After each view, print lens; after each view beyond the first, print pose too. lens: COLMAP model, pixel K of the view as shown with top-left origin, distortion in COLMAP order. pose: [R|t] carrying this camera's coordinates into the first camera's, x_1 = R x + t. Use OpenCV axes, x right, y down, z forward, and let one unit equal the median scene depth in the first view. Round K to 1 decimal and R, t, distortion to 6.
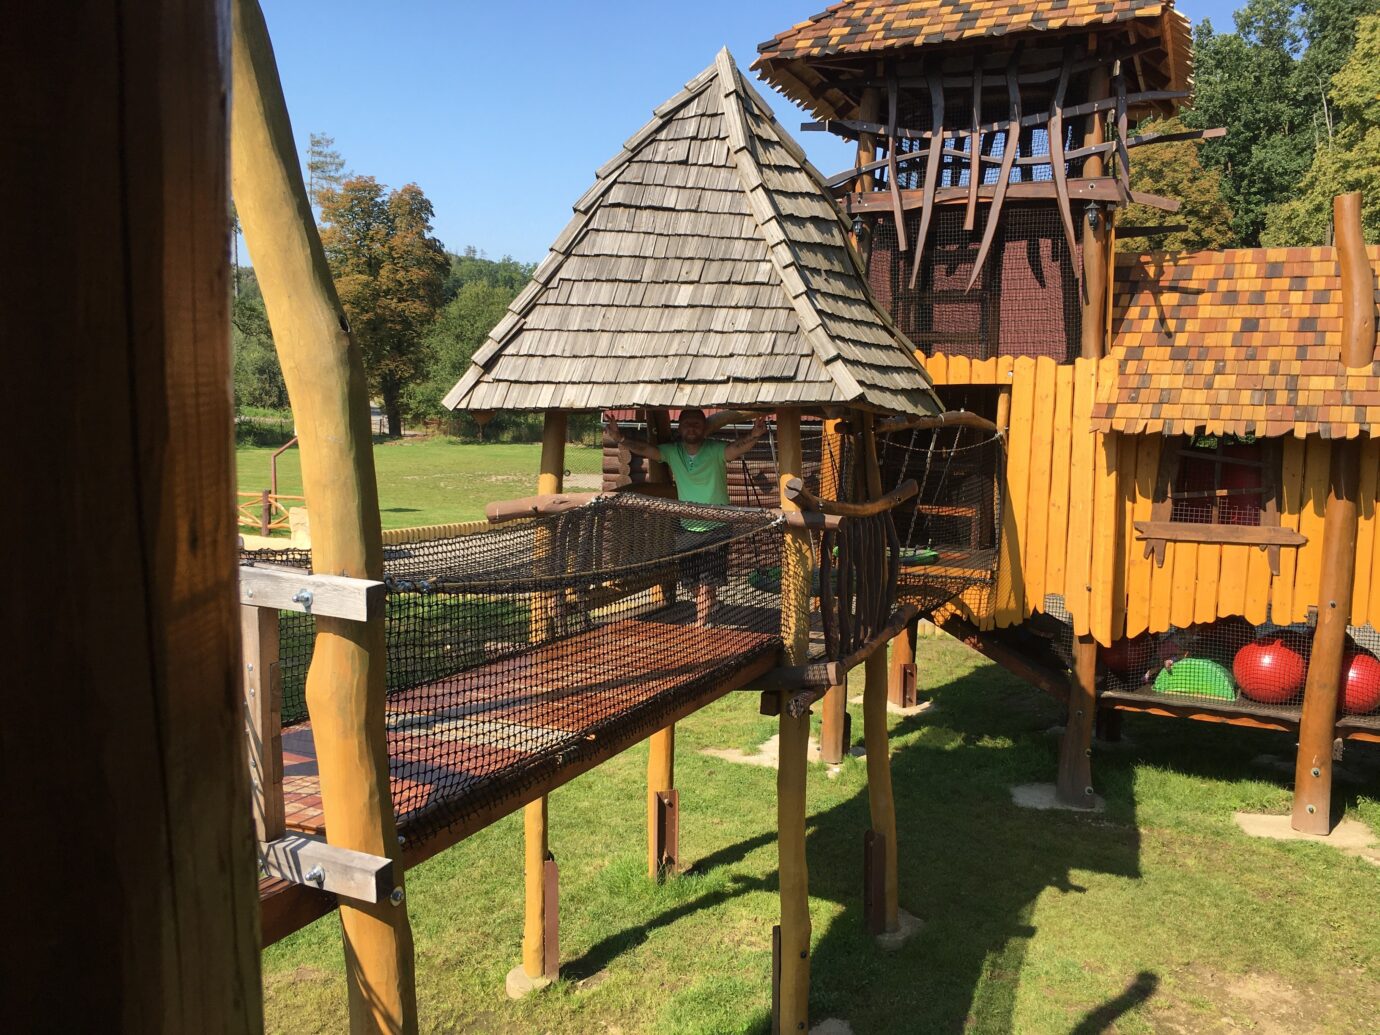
lens RADIAL K [[1174.5, 0, 681.6], [0, 1174.5, 516.6], [0, 0, 1]] dist [0.049068, -0.040239]
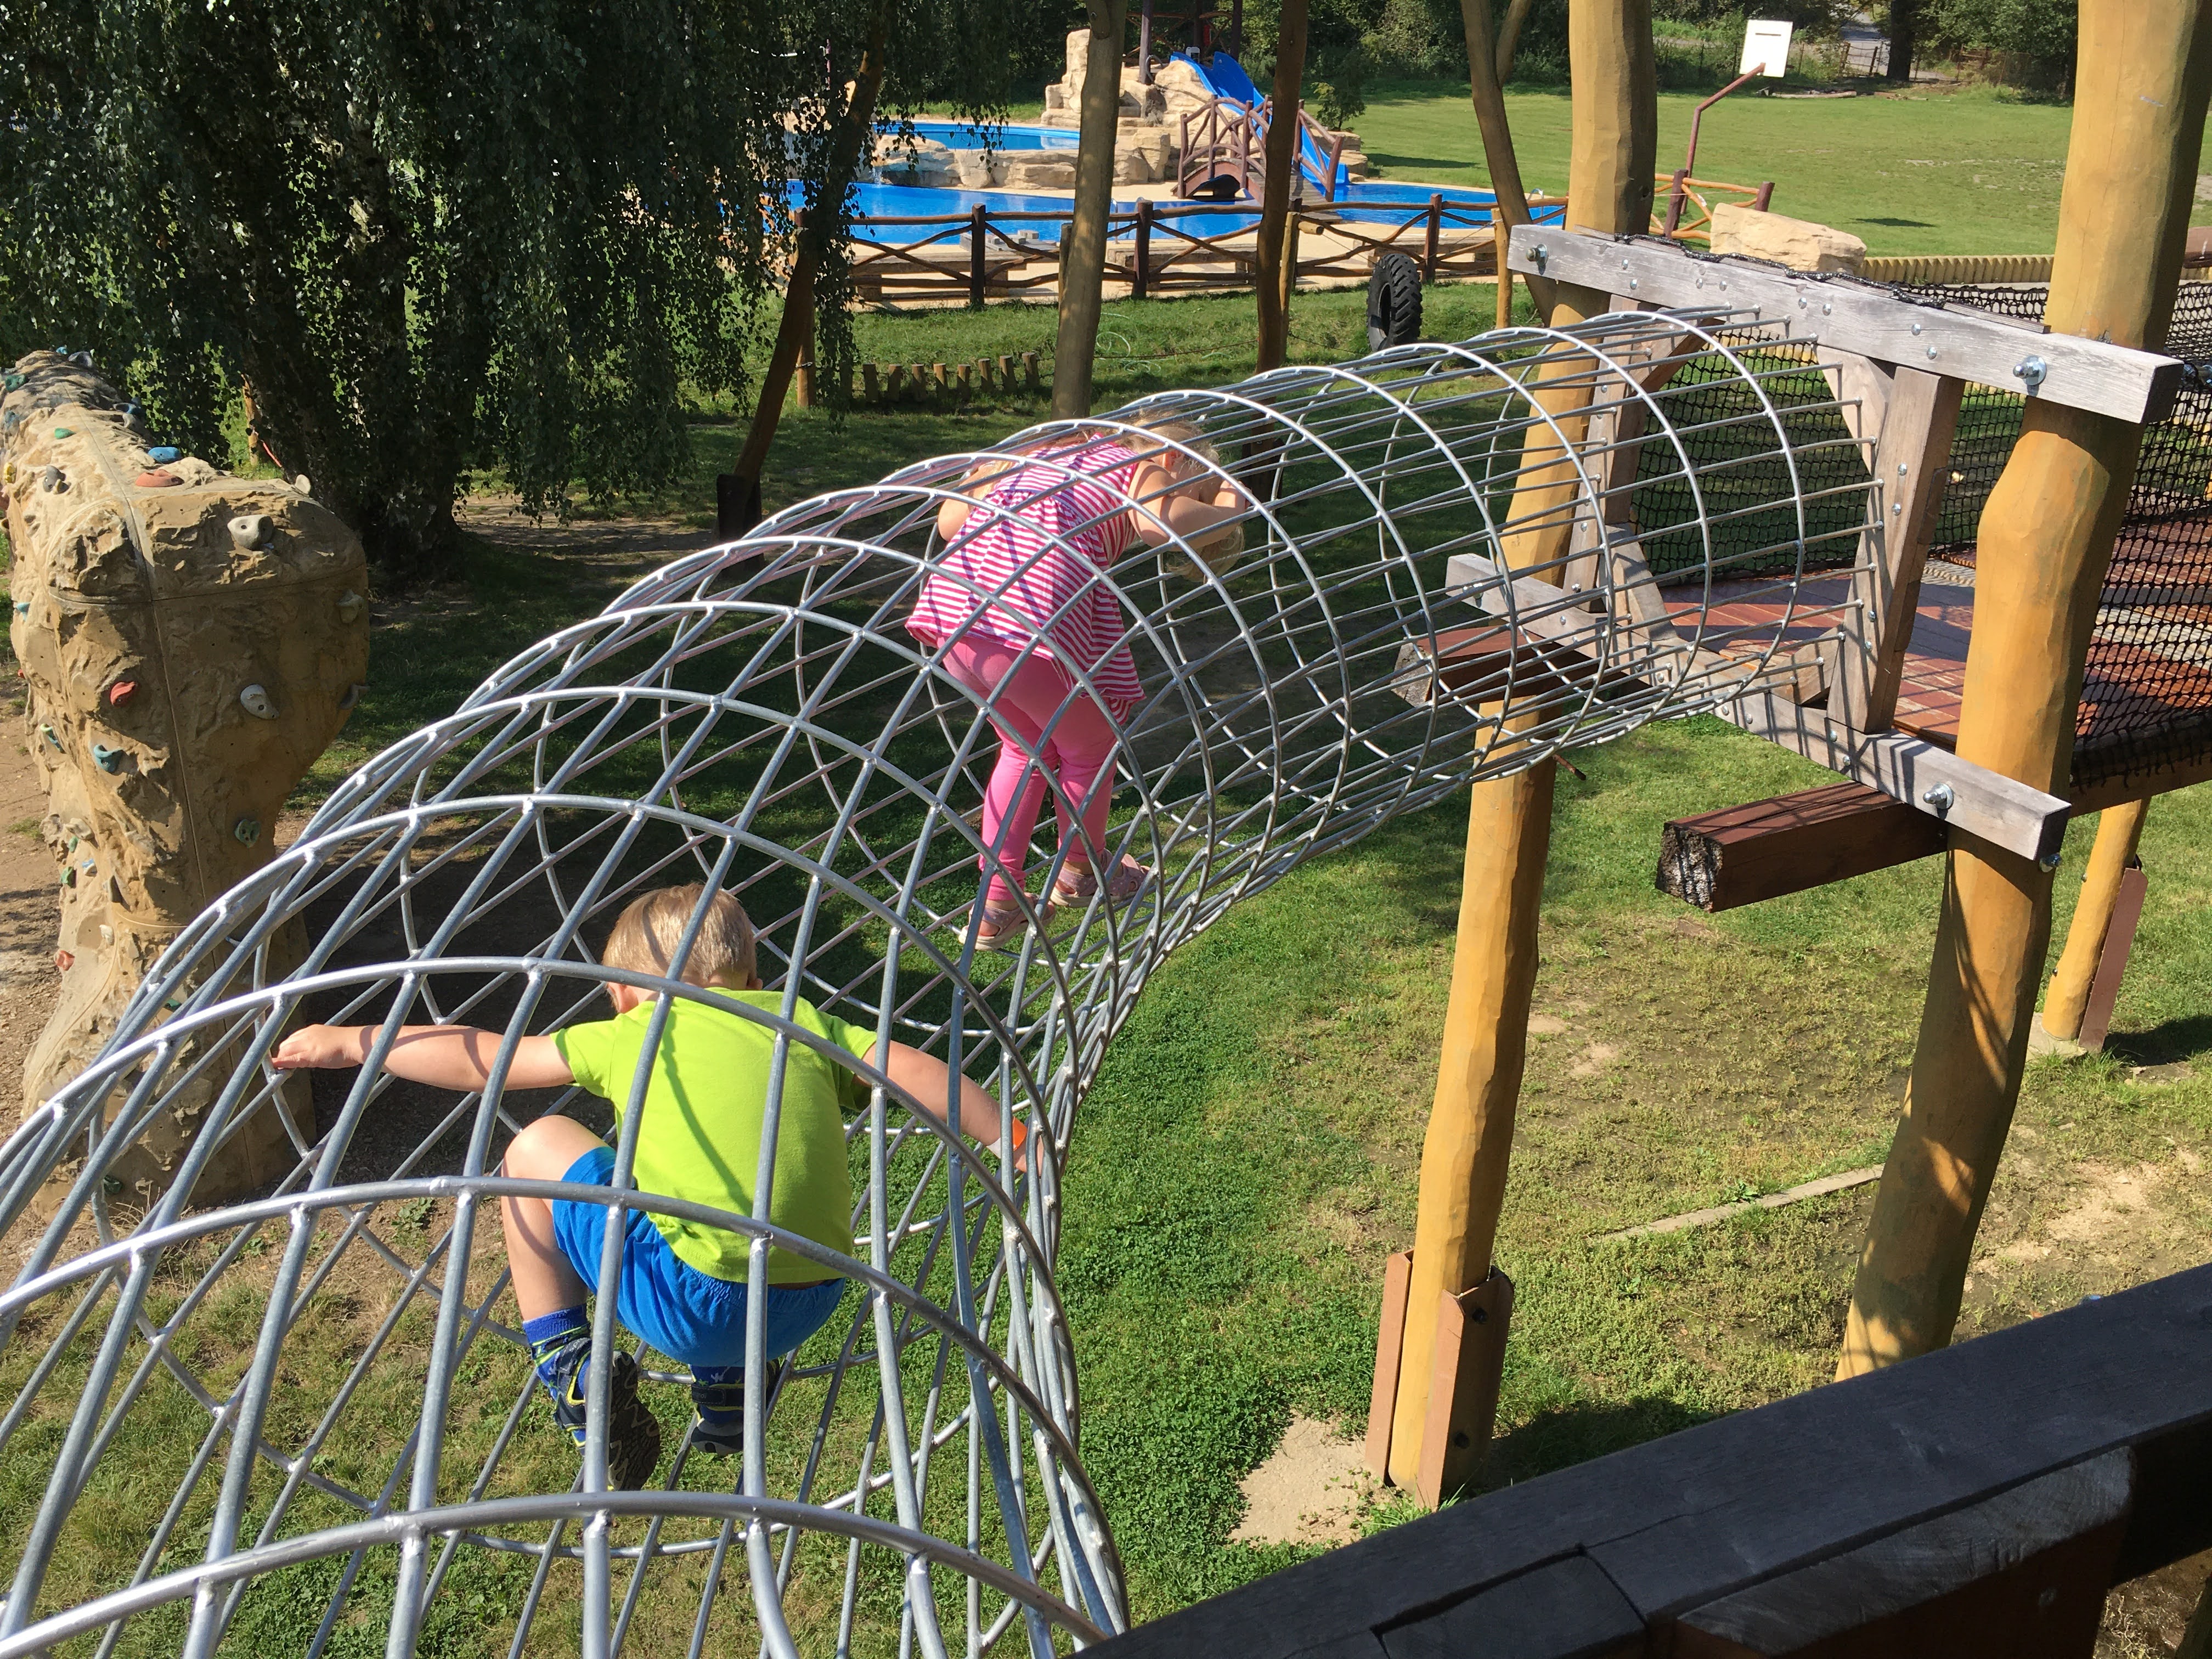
lens RADIAL K [[1882.6, 0, 1104.7], [0, 1882.6, 830.6], [0, 0, 1]] dist [0.049068, -0.040239]
pose [[0.822657, 0.251757, -0.509758, -0.145519], [-0.084160, 0.940659, 0.328750, 0.008114], [0.562274, -0.227548, 0.795028, -0.119941]]
